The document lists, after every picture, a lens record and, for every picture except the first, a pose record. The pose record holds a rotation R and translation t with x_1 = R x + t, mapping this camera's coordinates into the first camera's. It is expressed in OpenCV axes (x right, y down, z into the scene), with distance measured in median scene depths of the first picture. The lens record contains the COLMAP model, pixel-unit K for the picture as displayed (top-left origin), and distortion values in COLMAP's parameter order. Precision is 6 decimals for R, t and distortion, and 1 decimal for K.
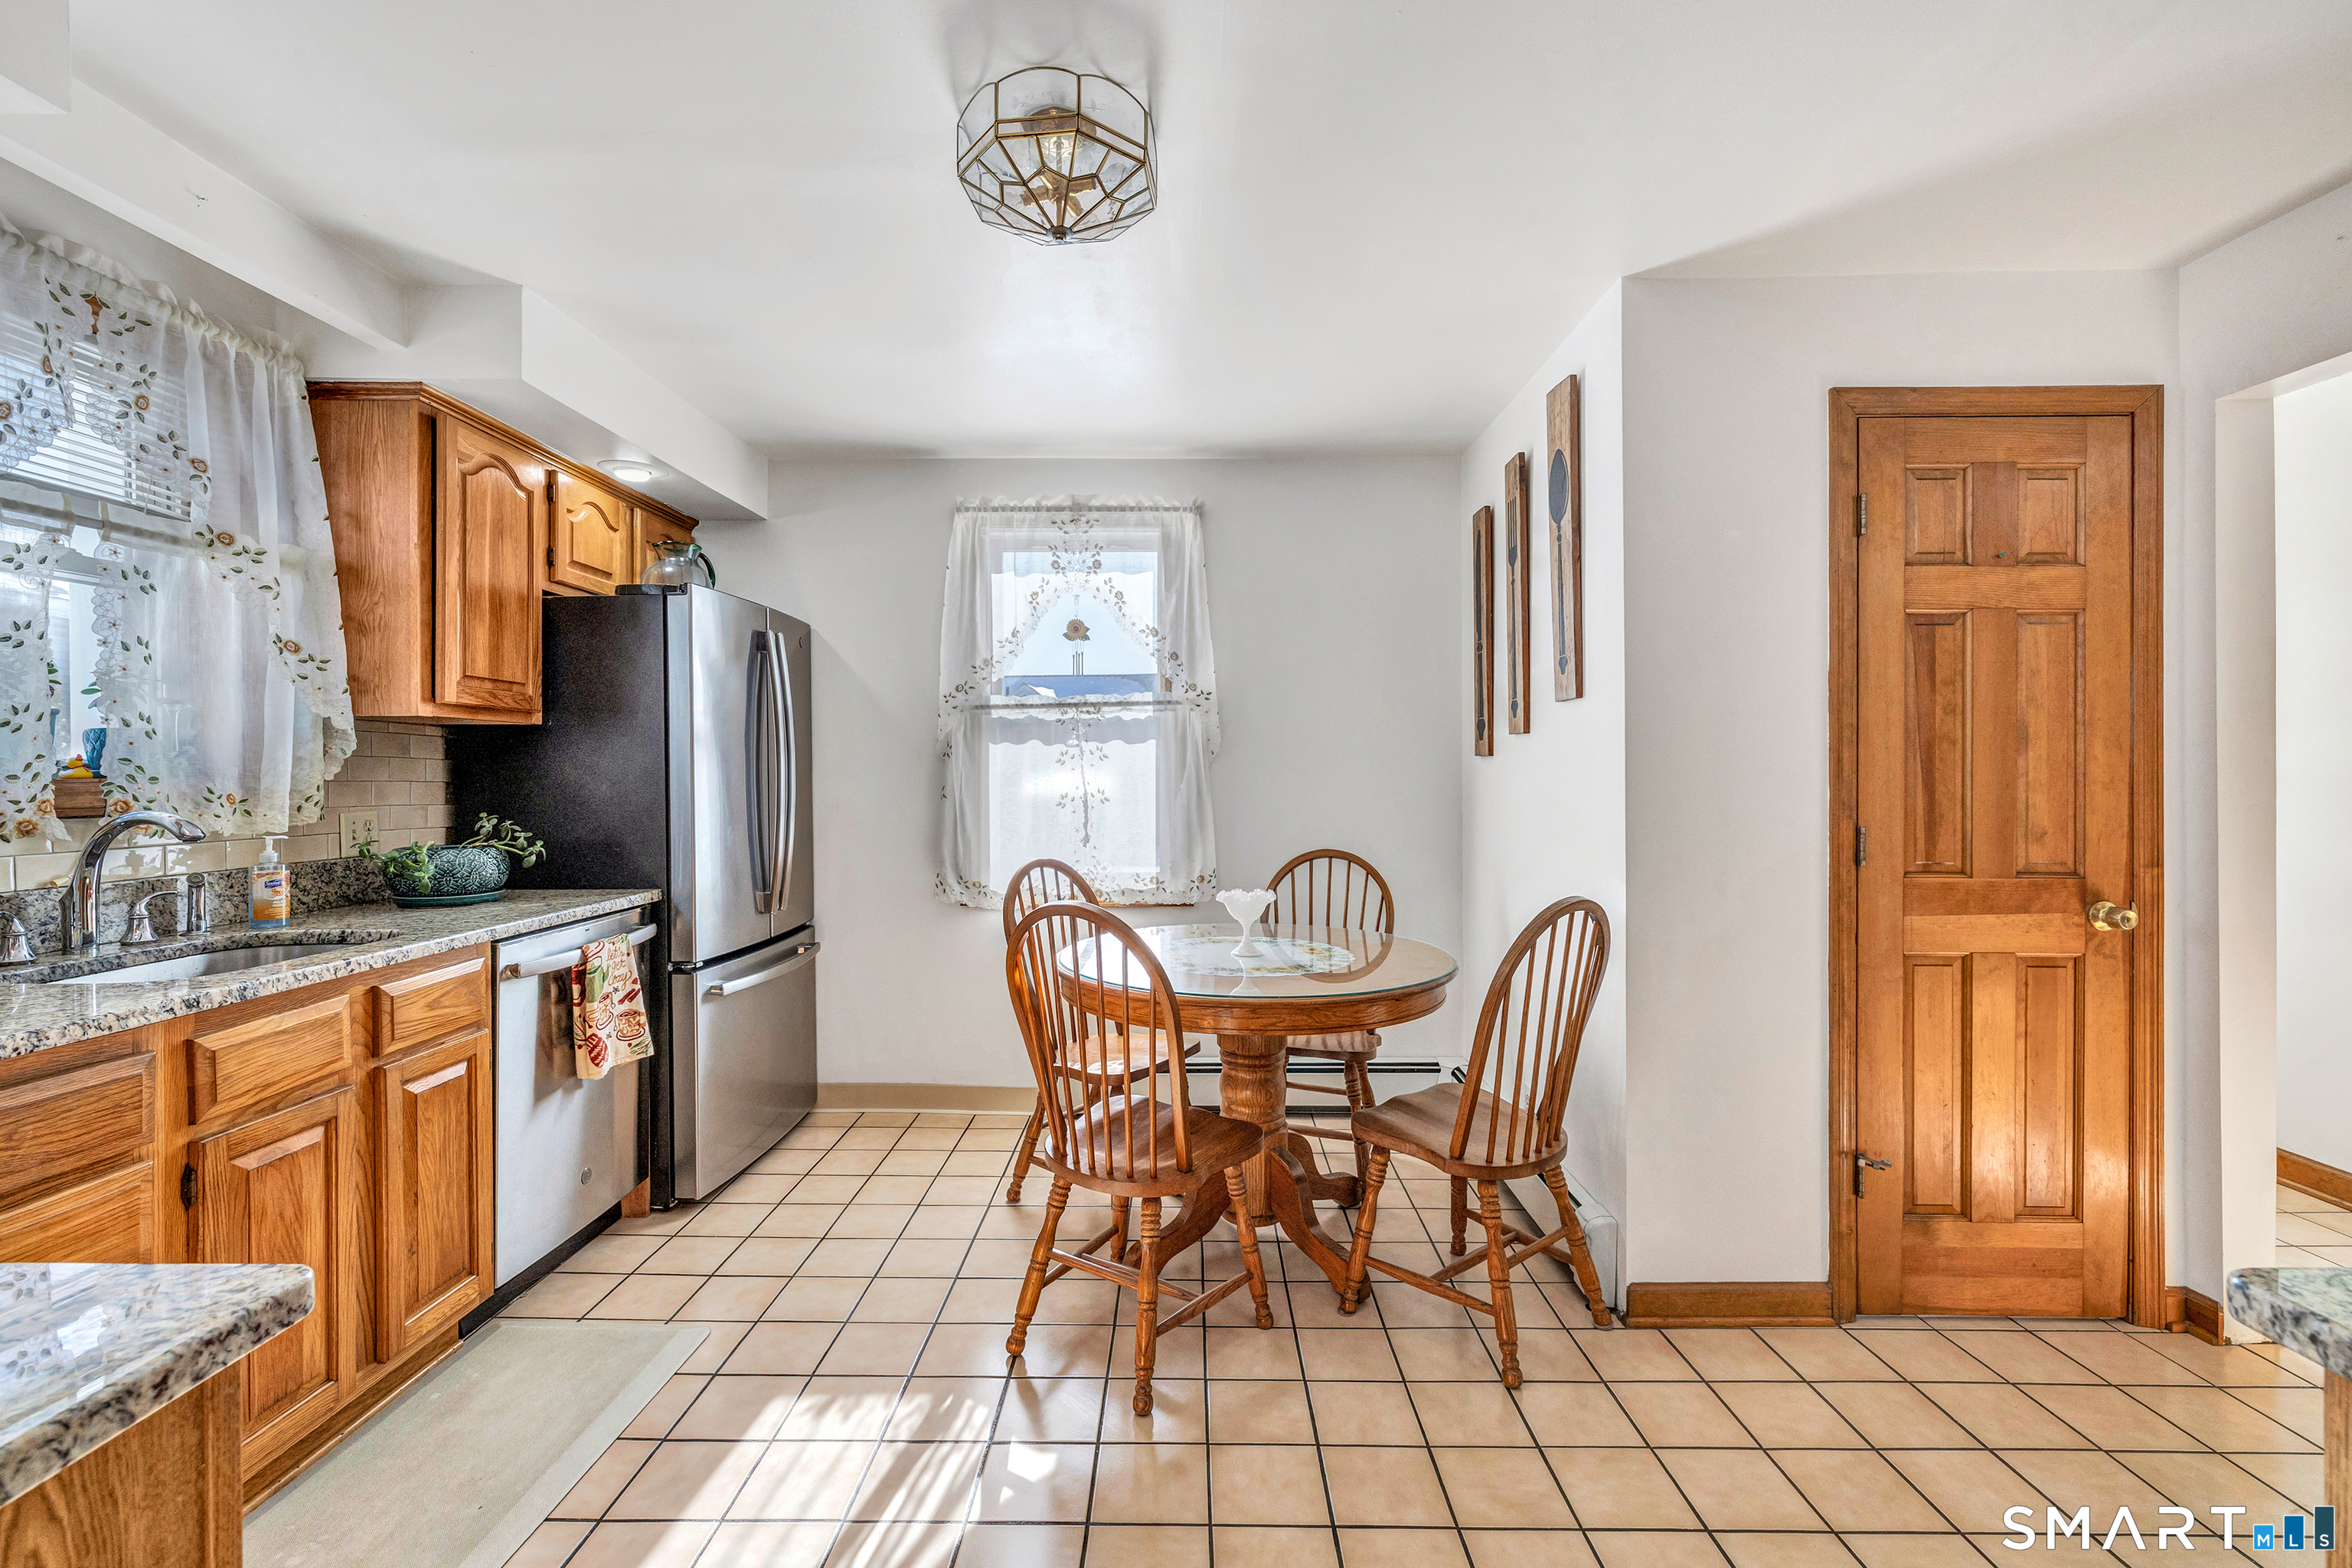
lens RADIAL K [[1000.7, 0, 1164.5], [0, 1000.7, 777.6], [0, 0, 1]] dist [-0.000785, 0.001732]
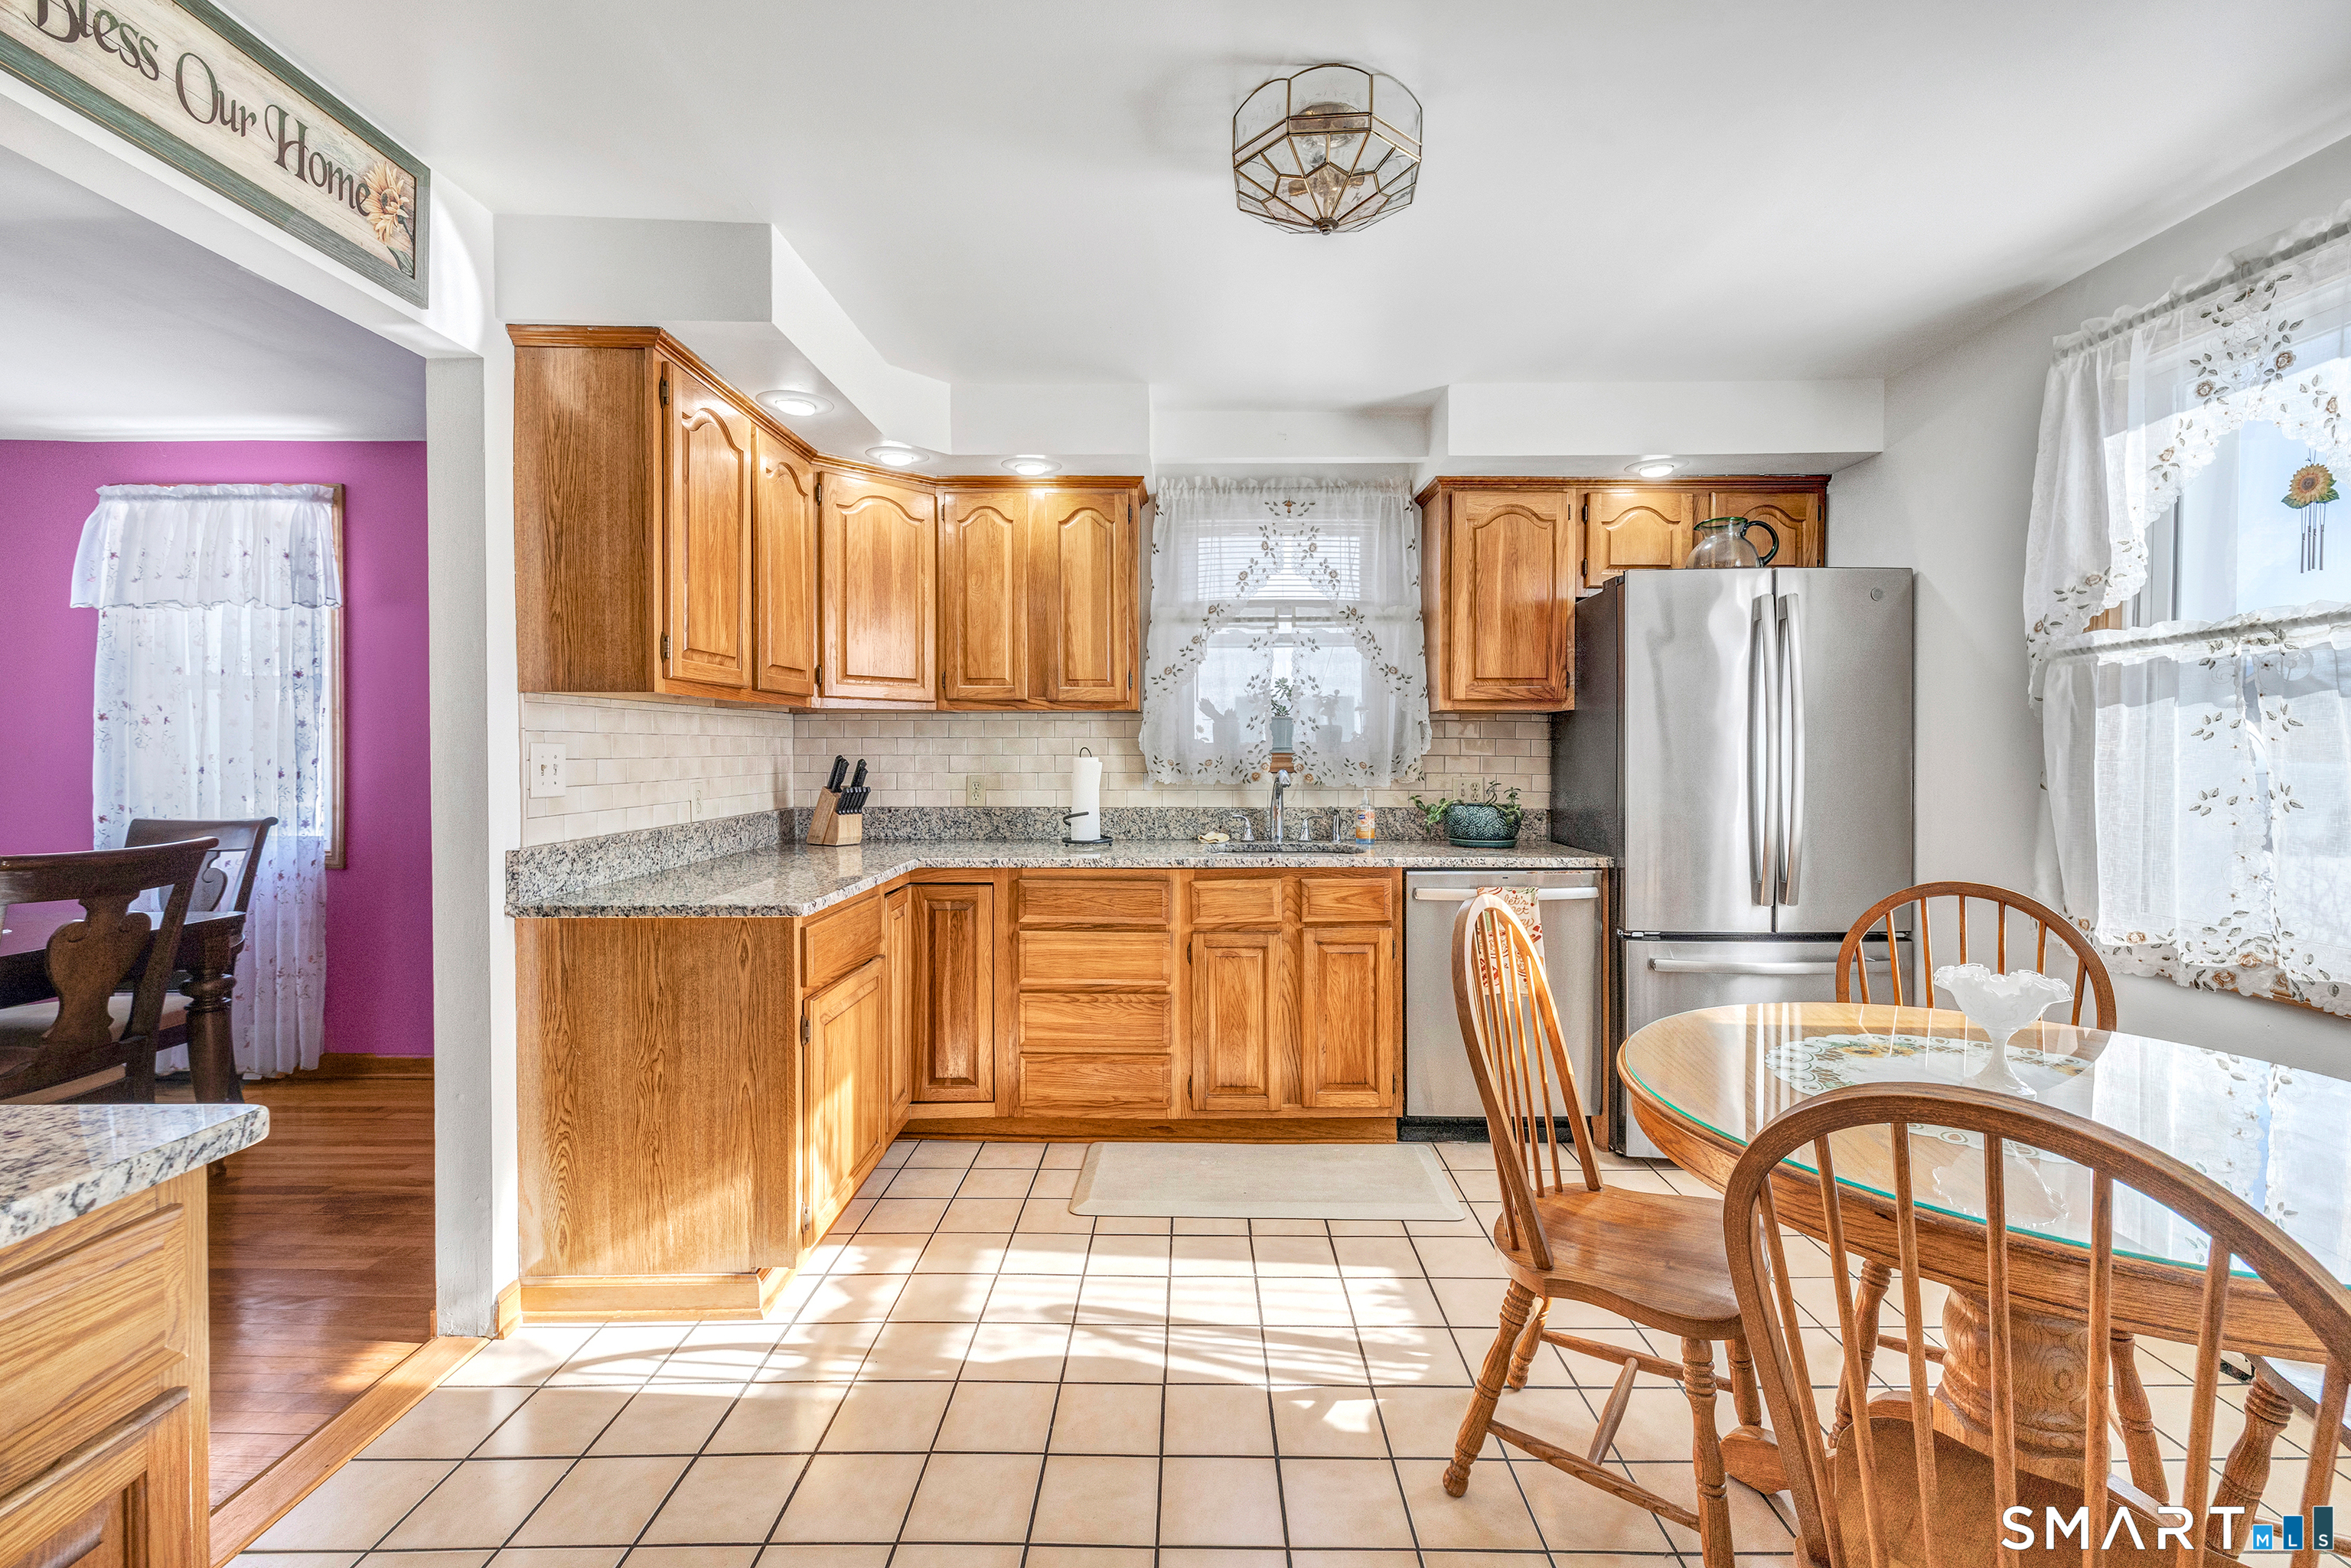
lens RADIAL K [[1000.3, 0, 1199.2], [0, 1000.3, 768.0], [0, 0, 1]] dist [-0.000785, 0.001732]
pose [[0.025574, 0.022940, -0.999410, 0.623689], [-0.005669, 0.999724, 0.022802, -0.008786], [0.999657, 0.005083, 0.025697, 0.570526]]
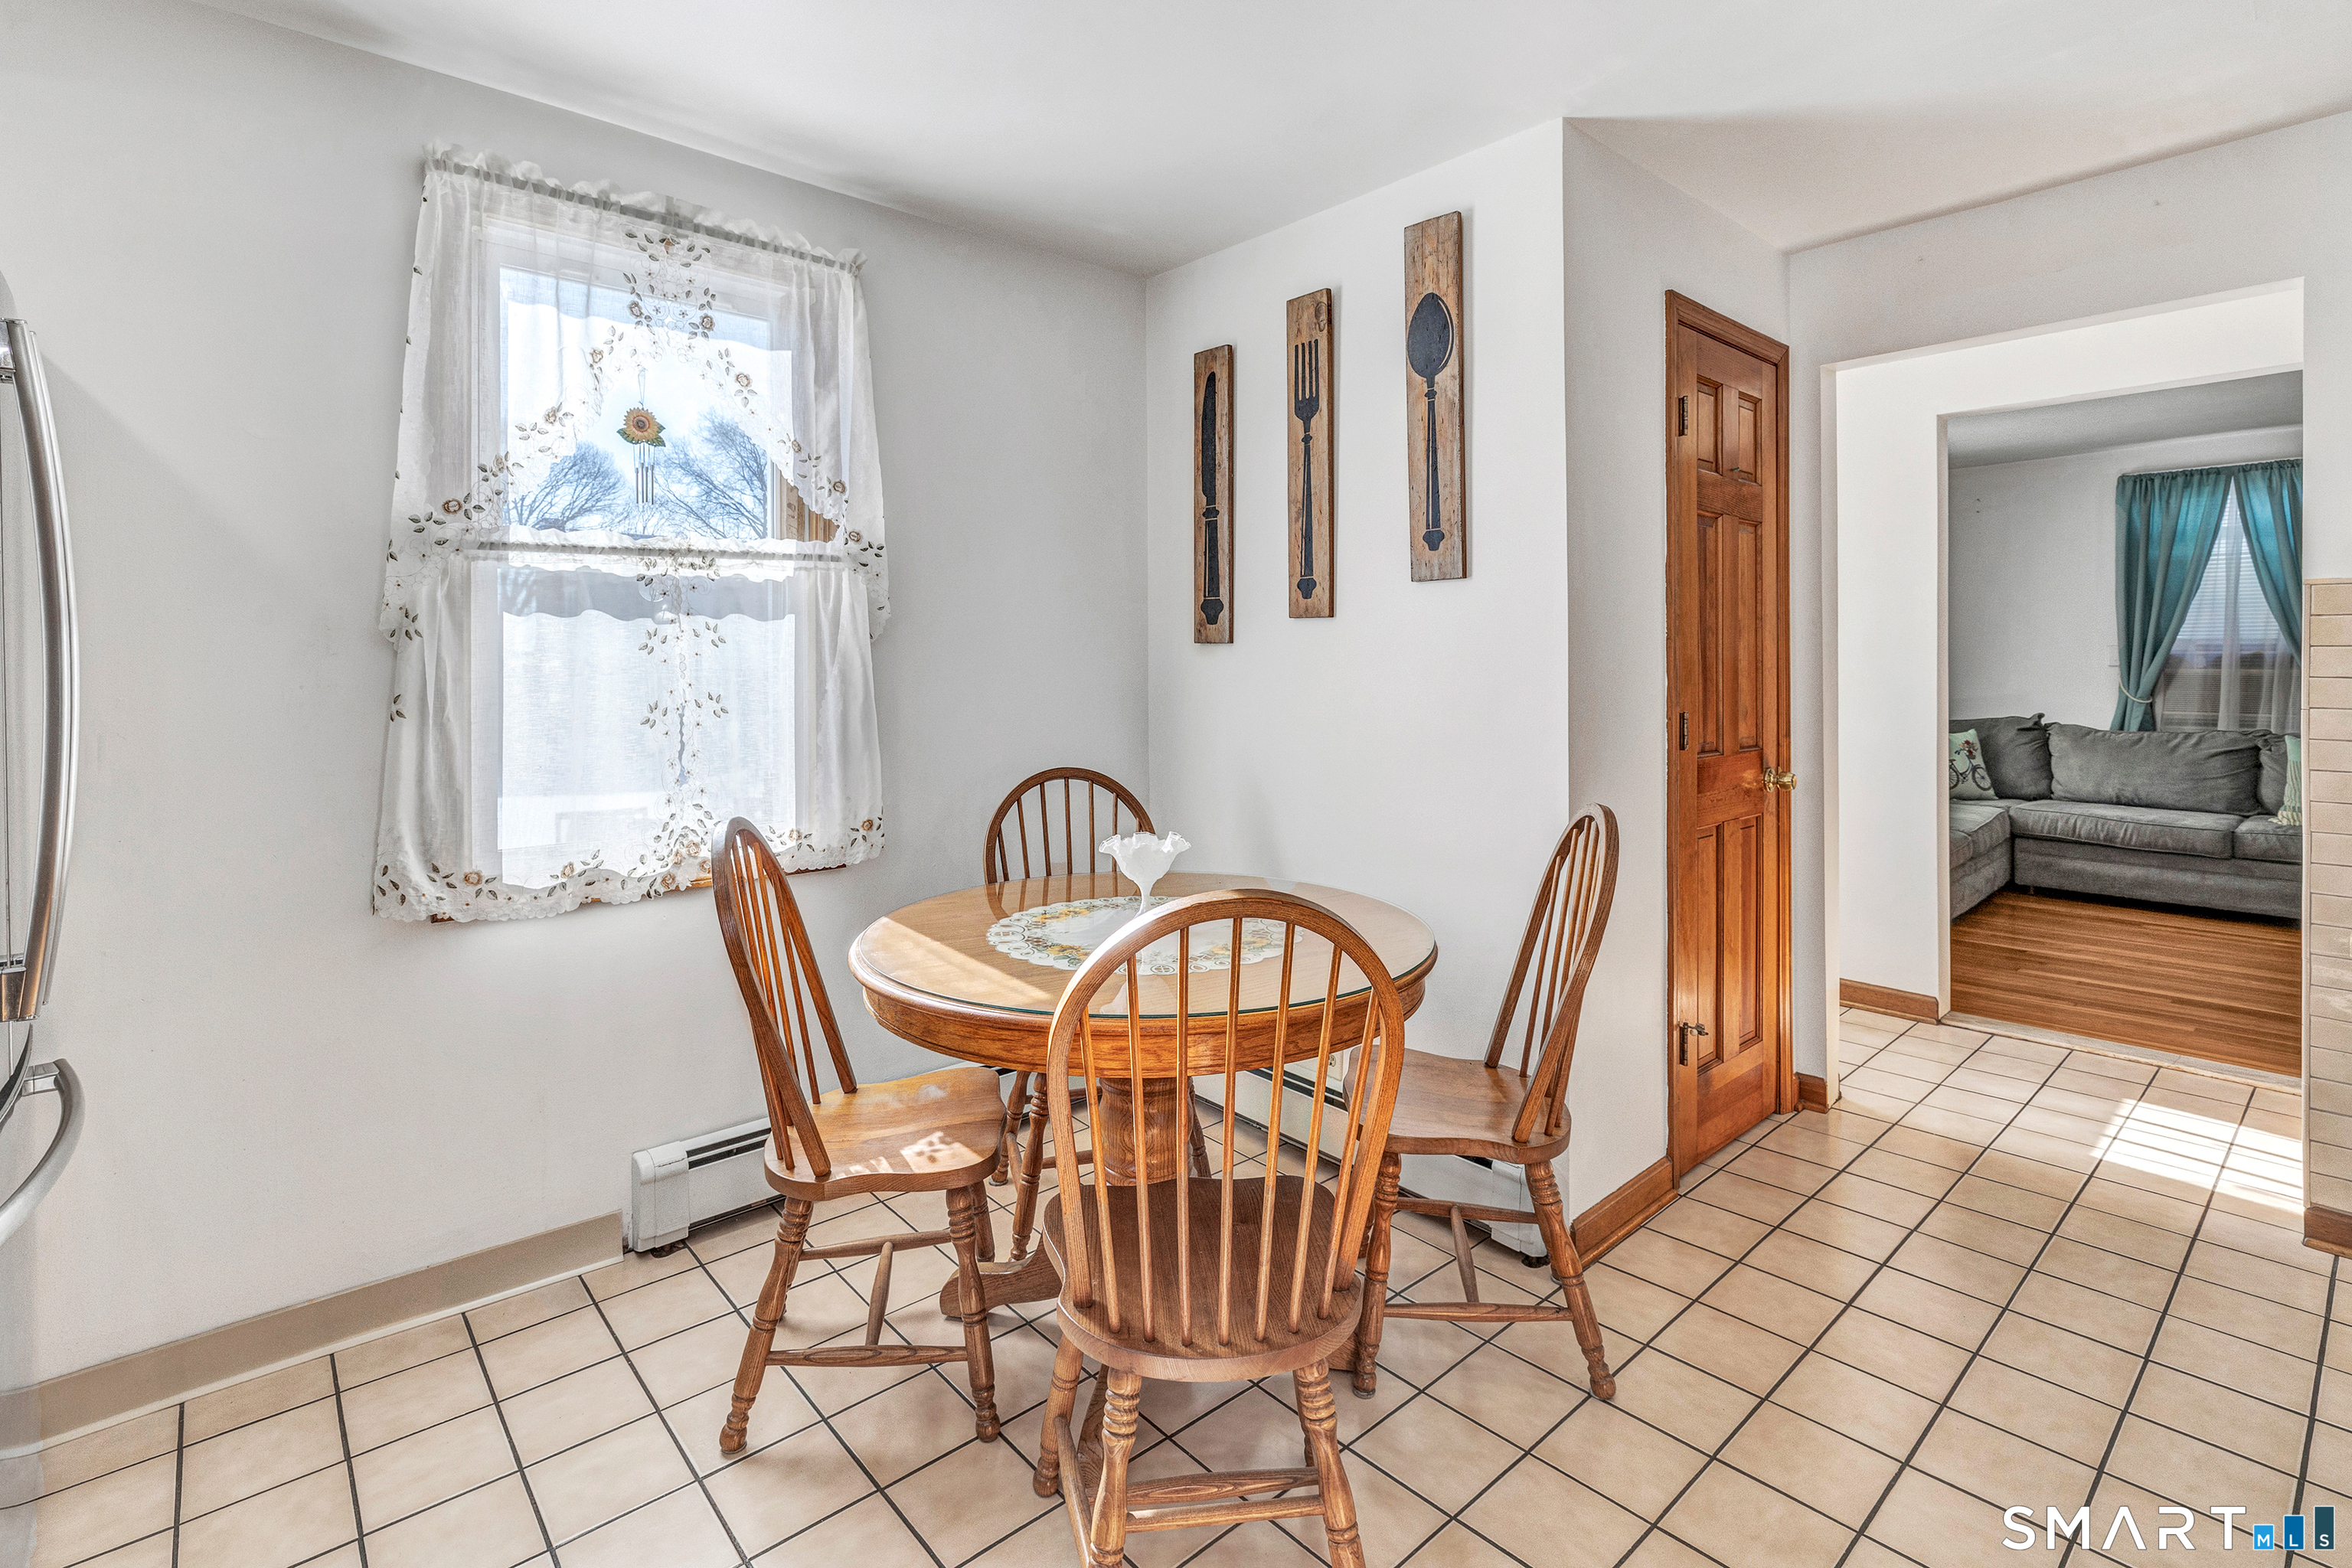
lens RADIAL K [[1101.8, 0, 1157.8], [0, 1101.8, 665.2], [0, 0, 1]] dist [-0.008954, -0.001026]
pose [[0.743278, -0.006296, 0.668953, -0.428475], [0.007685, 0.999970, 0.000873, -0.006074], [-0.668939, 0.004492, 0.743304, 0.448451]]
